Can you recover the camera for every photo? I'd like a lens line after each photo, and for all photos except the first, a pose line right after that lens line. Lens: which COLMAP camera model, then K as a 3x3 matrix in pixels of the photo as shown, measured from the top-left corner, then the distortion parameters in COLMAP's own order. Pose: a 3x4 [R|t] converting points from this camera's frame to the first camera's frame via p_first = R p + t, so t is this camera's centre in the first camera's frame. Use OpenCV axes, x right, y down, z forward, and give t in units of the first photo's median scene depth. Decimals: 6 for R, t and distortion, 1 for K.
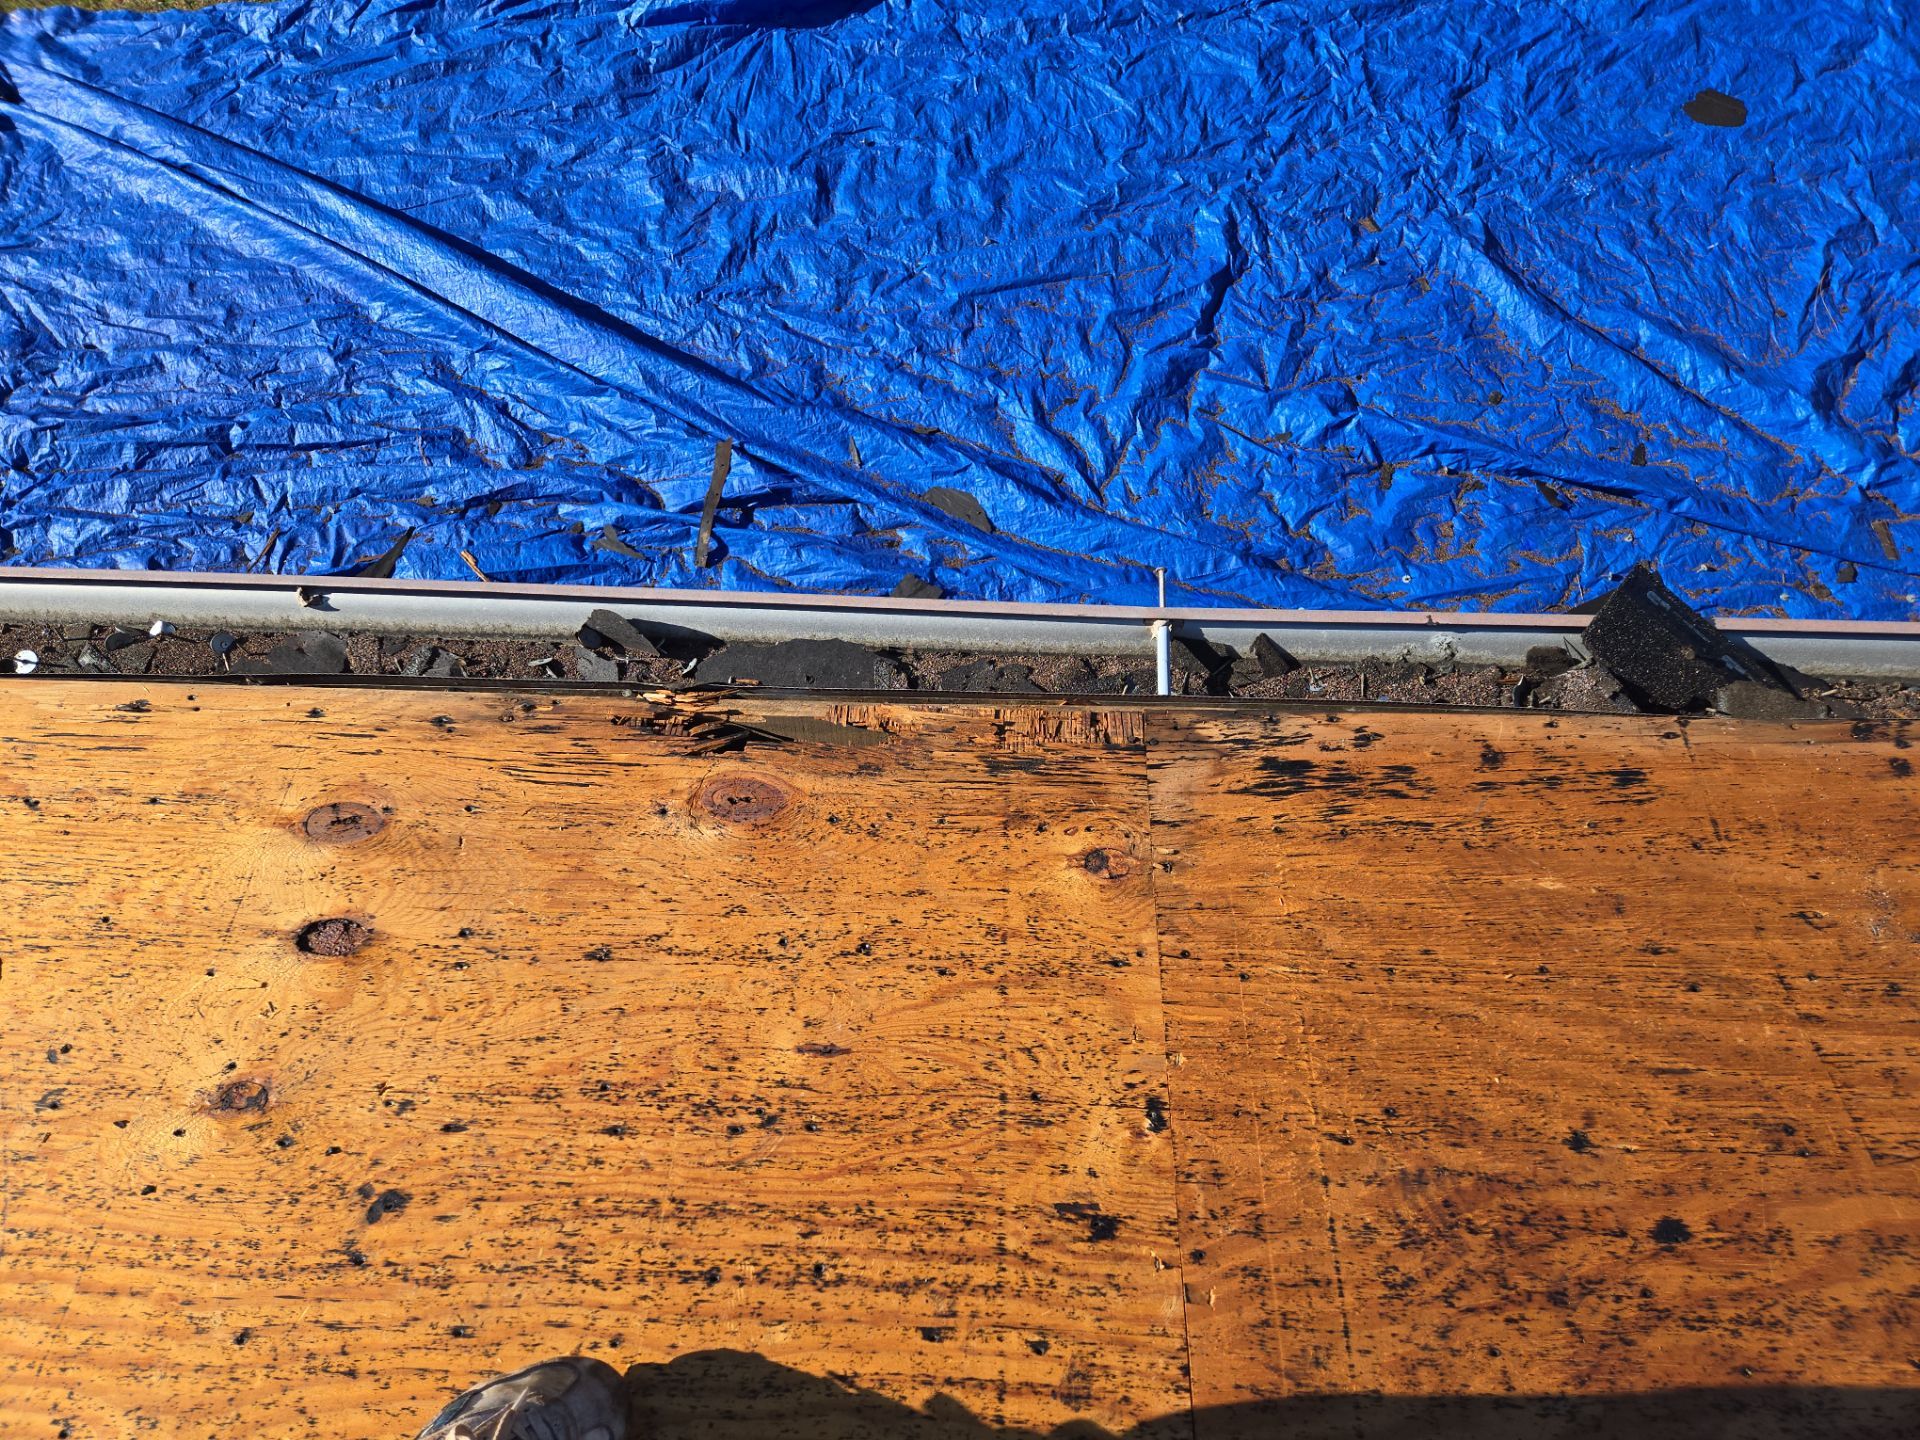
lens RADIAL K [[1303.8, 0, 956.2], [0, 1303.8, 743.2], [0, 0, 1]] dist [0.076209, -0.079010]
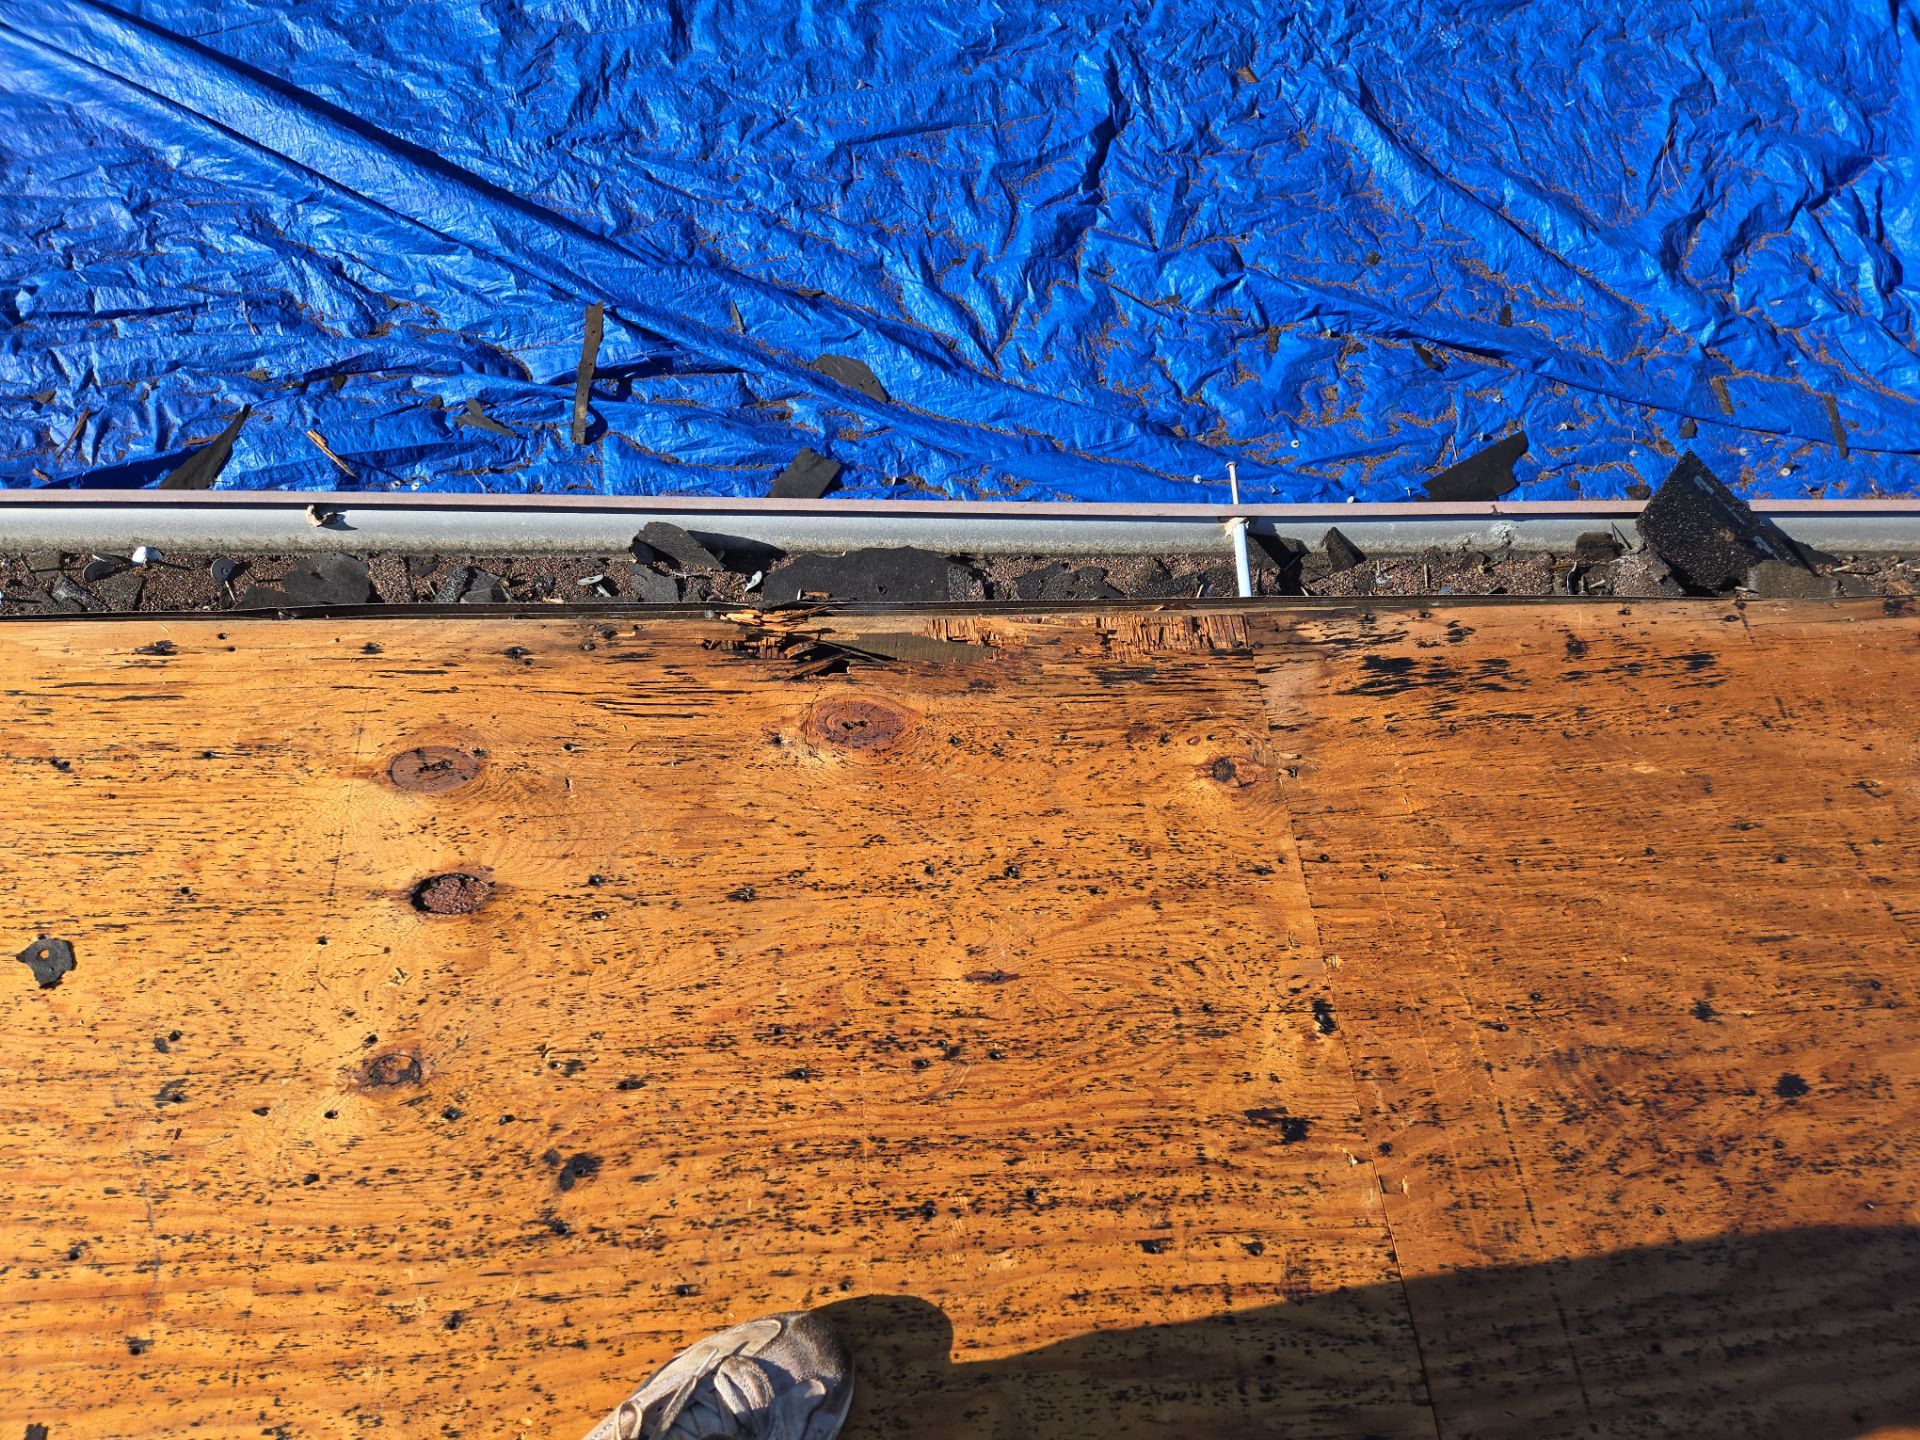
lens RADIAL K [[1303.8, 0, 956.2], [0, 1303.8, 743.2], [0, 0, 1]] dist [0.076209, -0.079010]
pose [[0.989796, -0.049838, 0.133493, -0.219761], [0.035646, 0.993656, 0.106663, -0.042738], [-0.137962, -0.100816, 0.985293, 0.039044]]
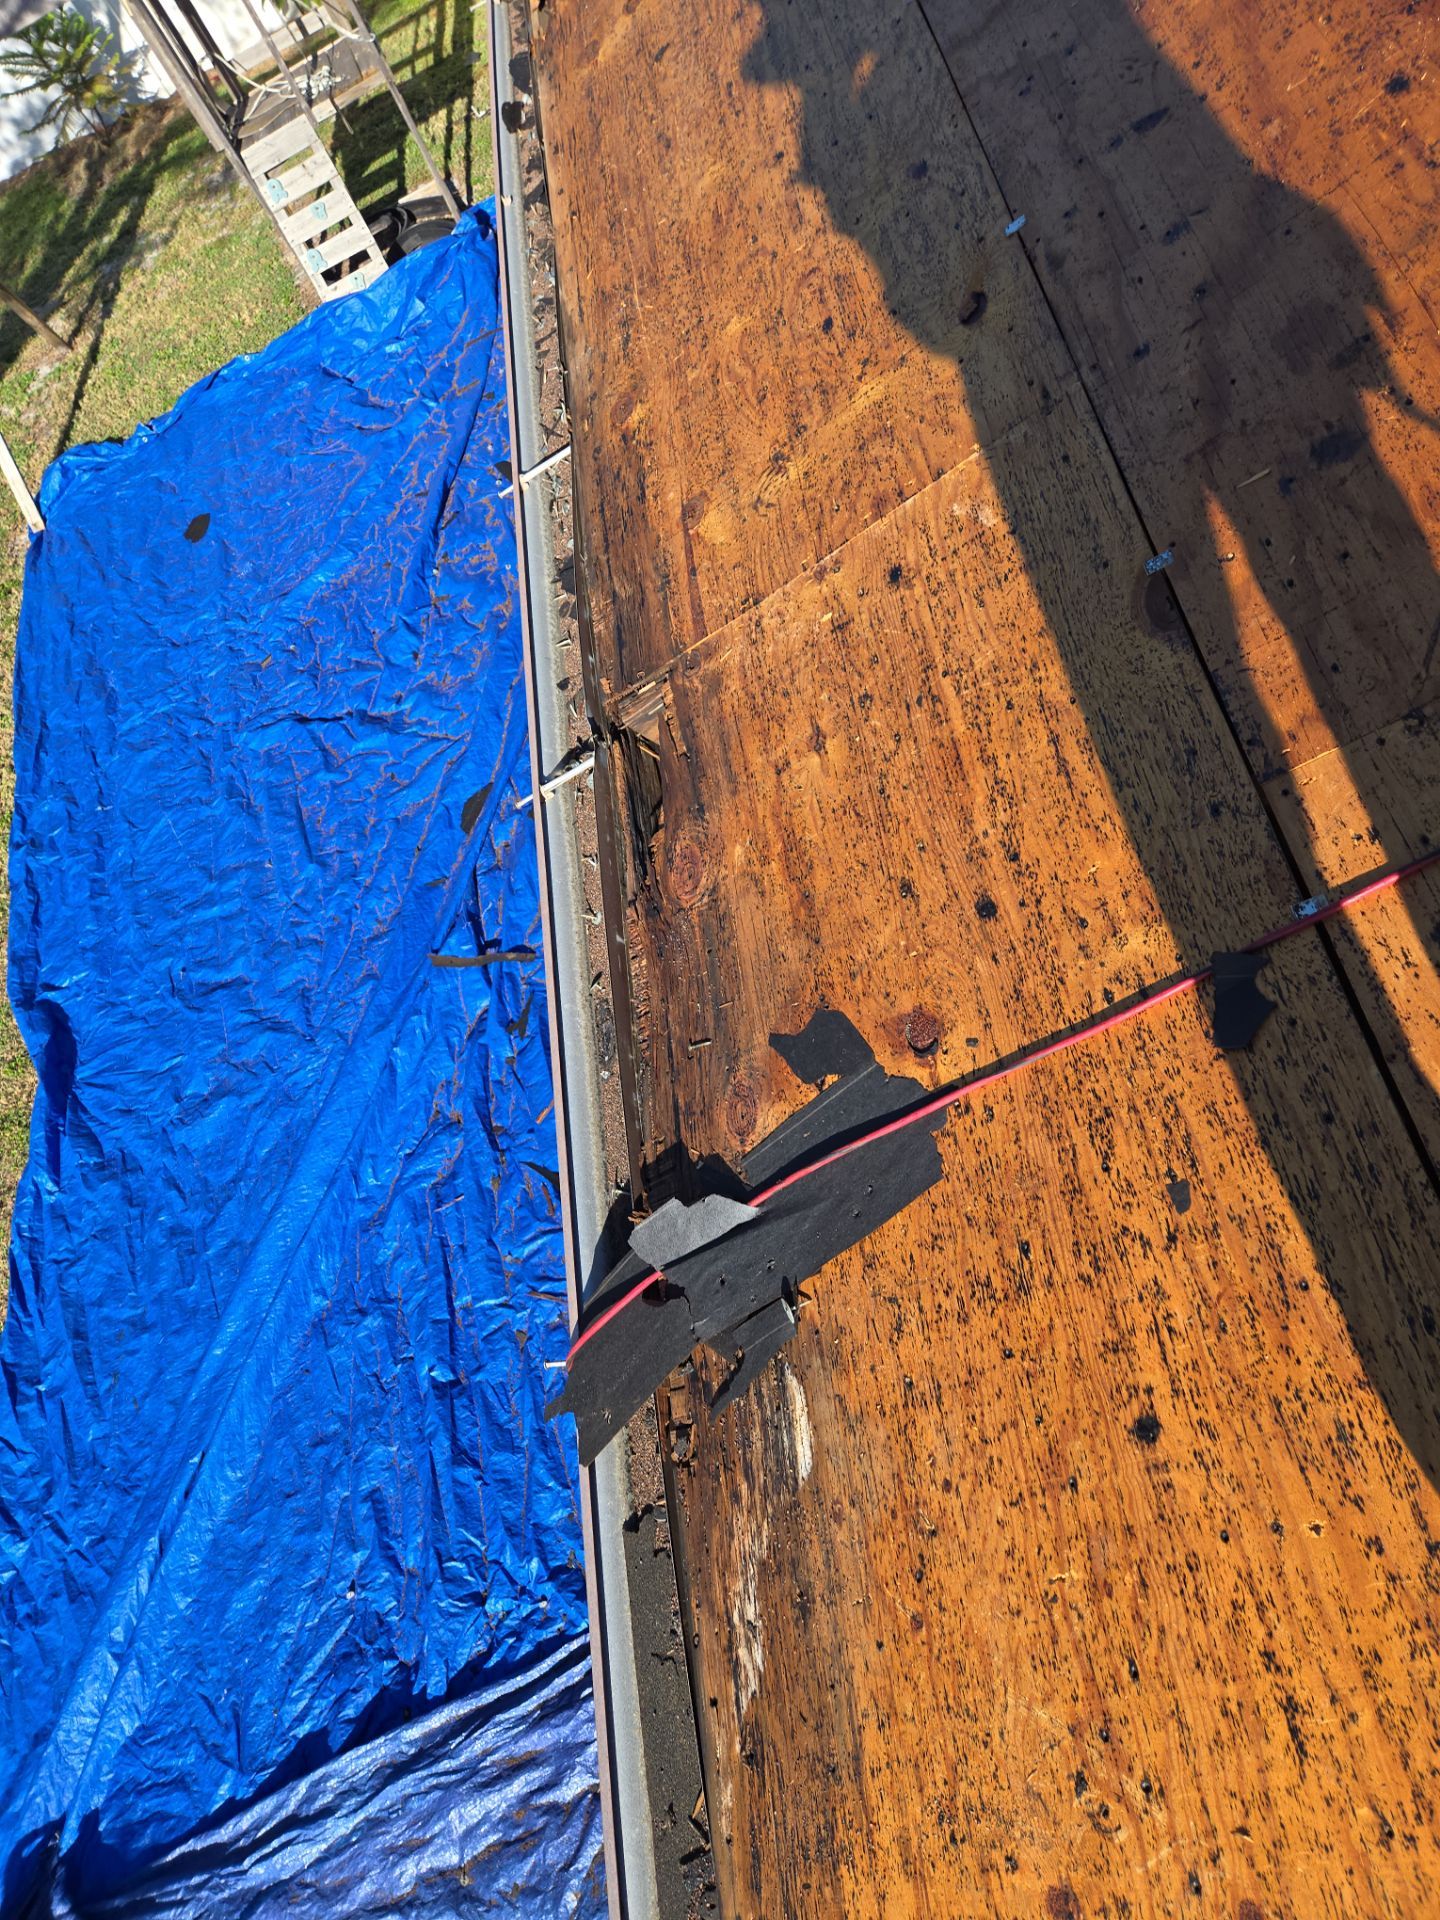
lens RADIAL K [[1303.8, 0, 720.0], [0, 1303.8, 960.0], [0, 0, 1]] dist [0.076209, -0.079010]
pose [[-0.149842, -0.827174, 0.541600, -3.047308], [0.987654, -0.150541, 0.043332, -0.066660], [0.045689, 0.541406, 0.839519, -0.005698]]
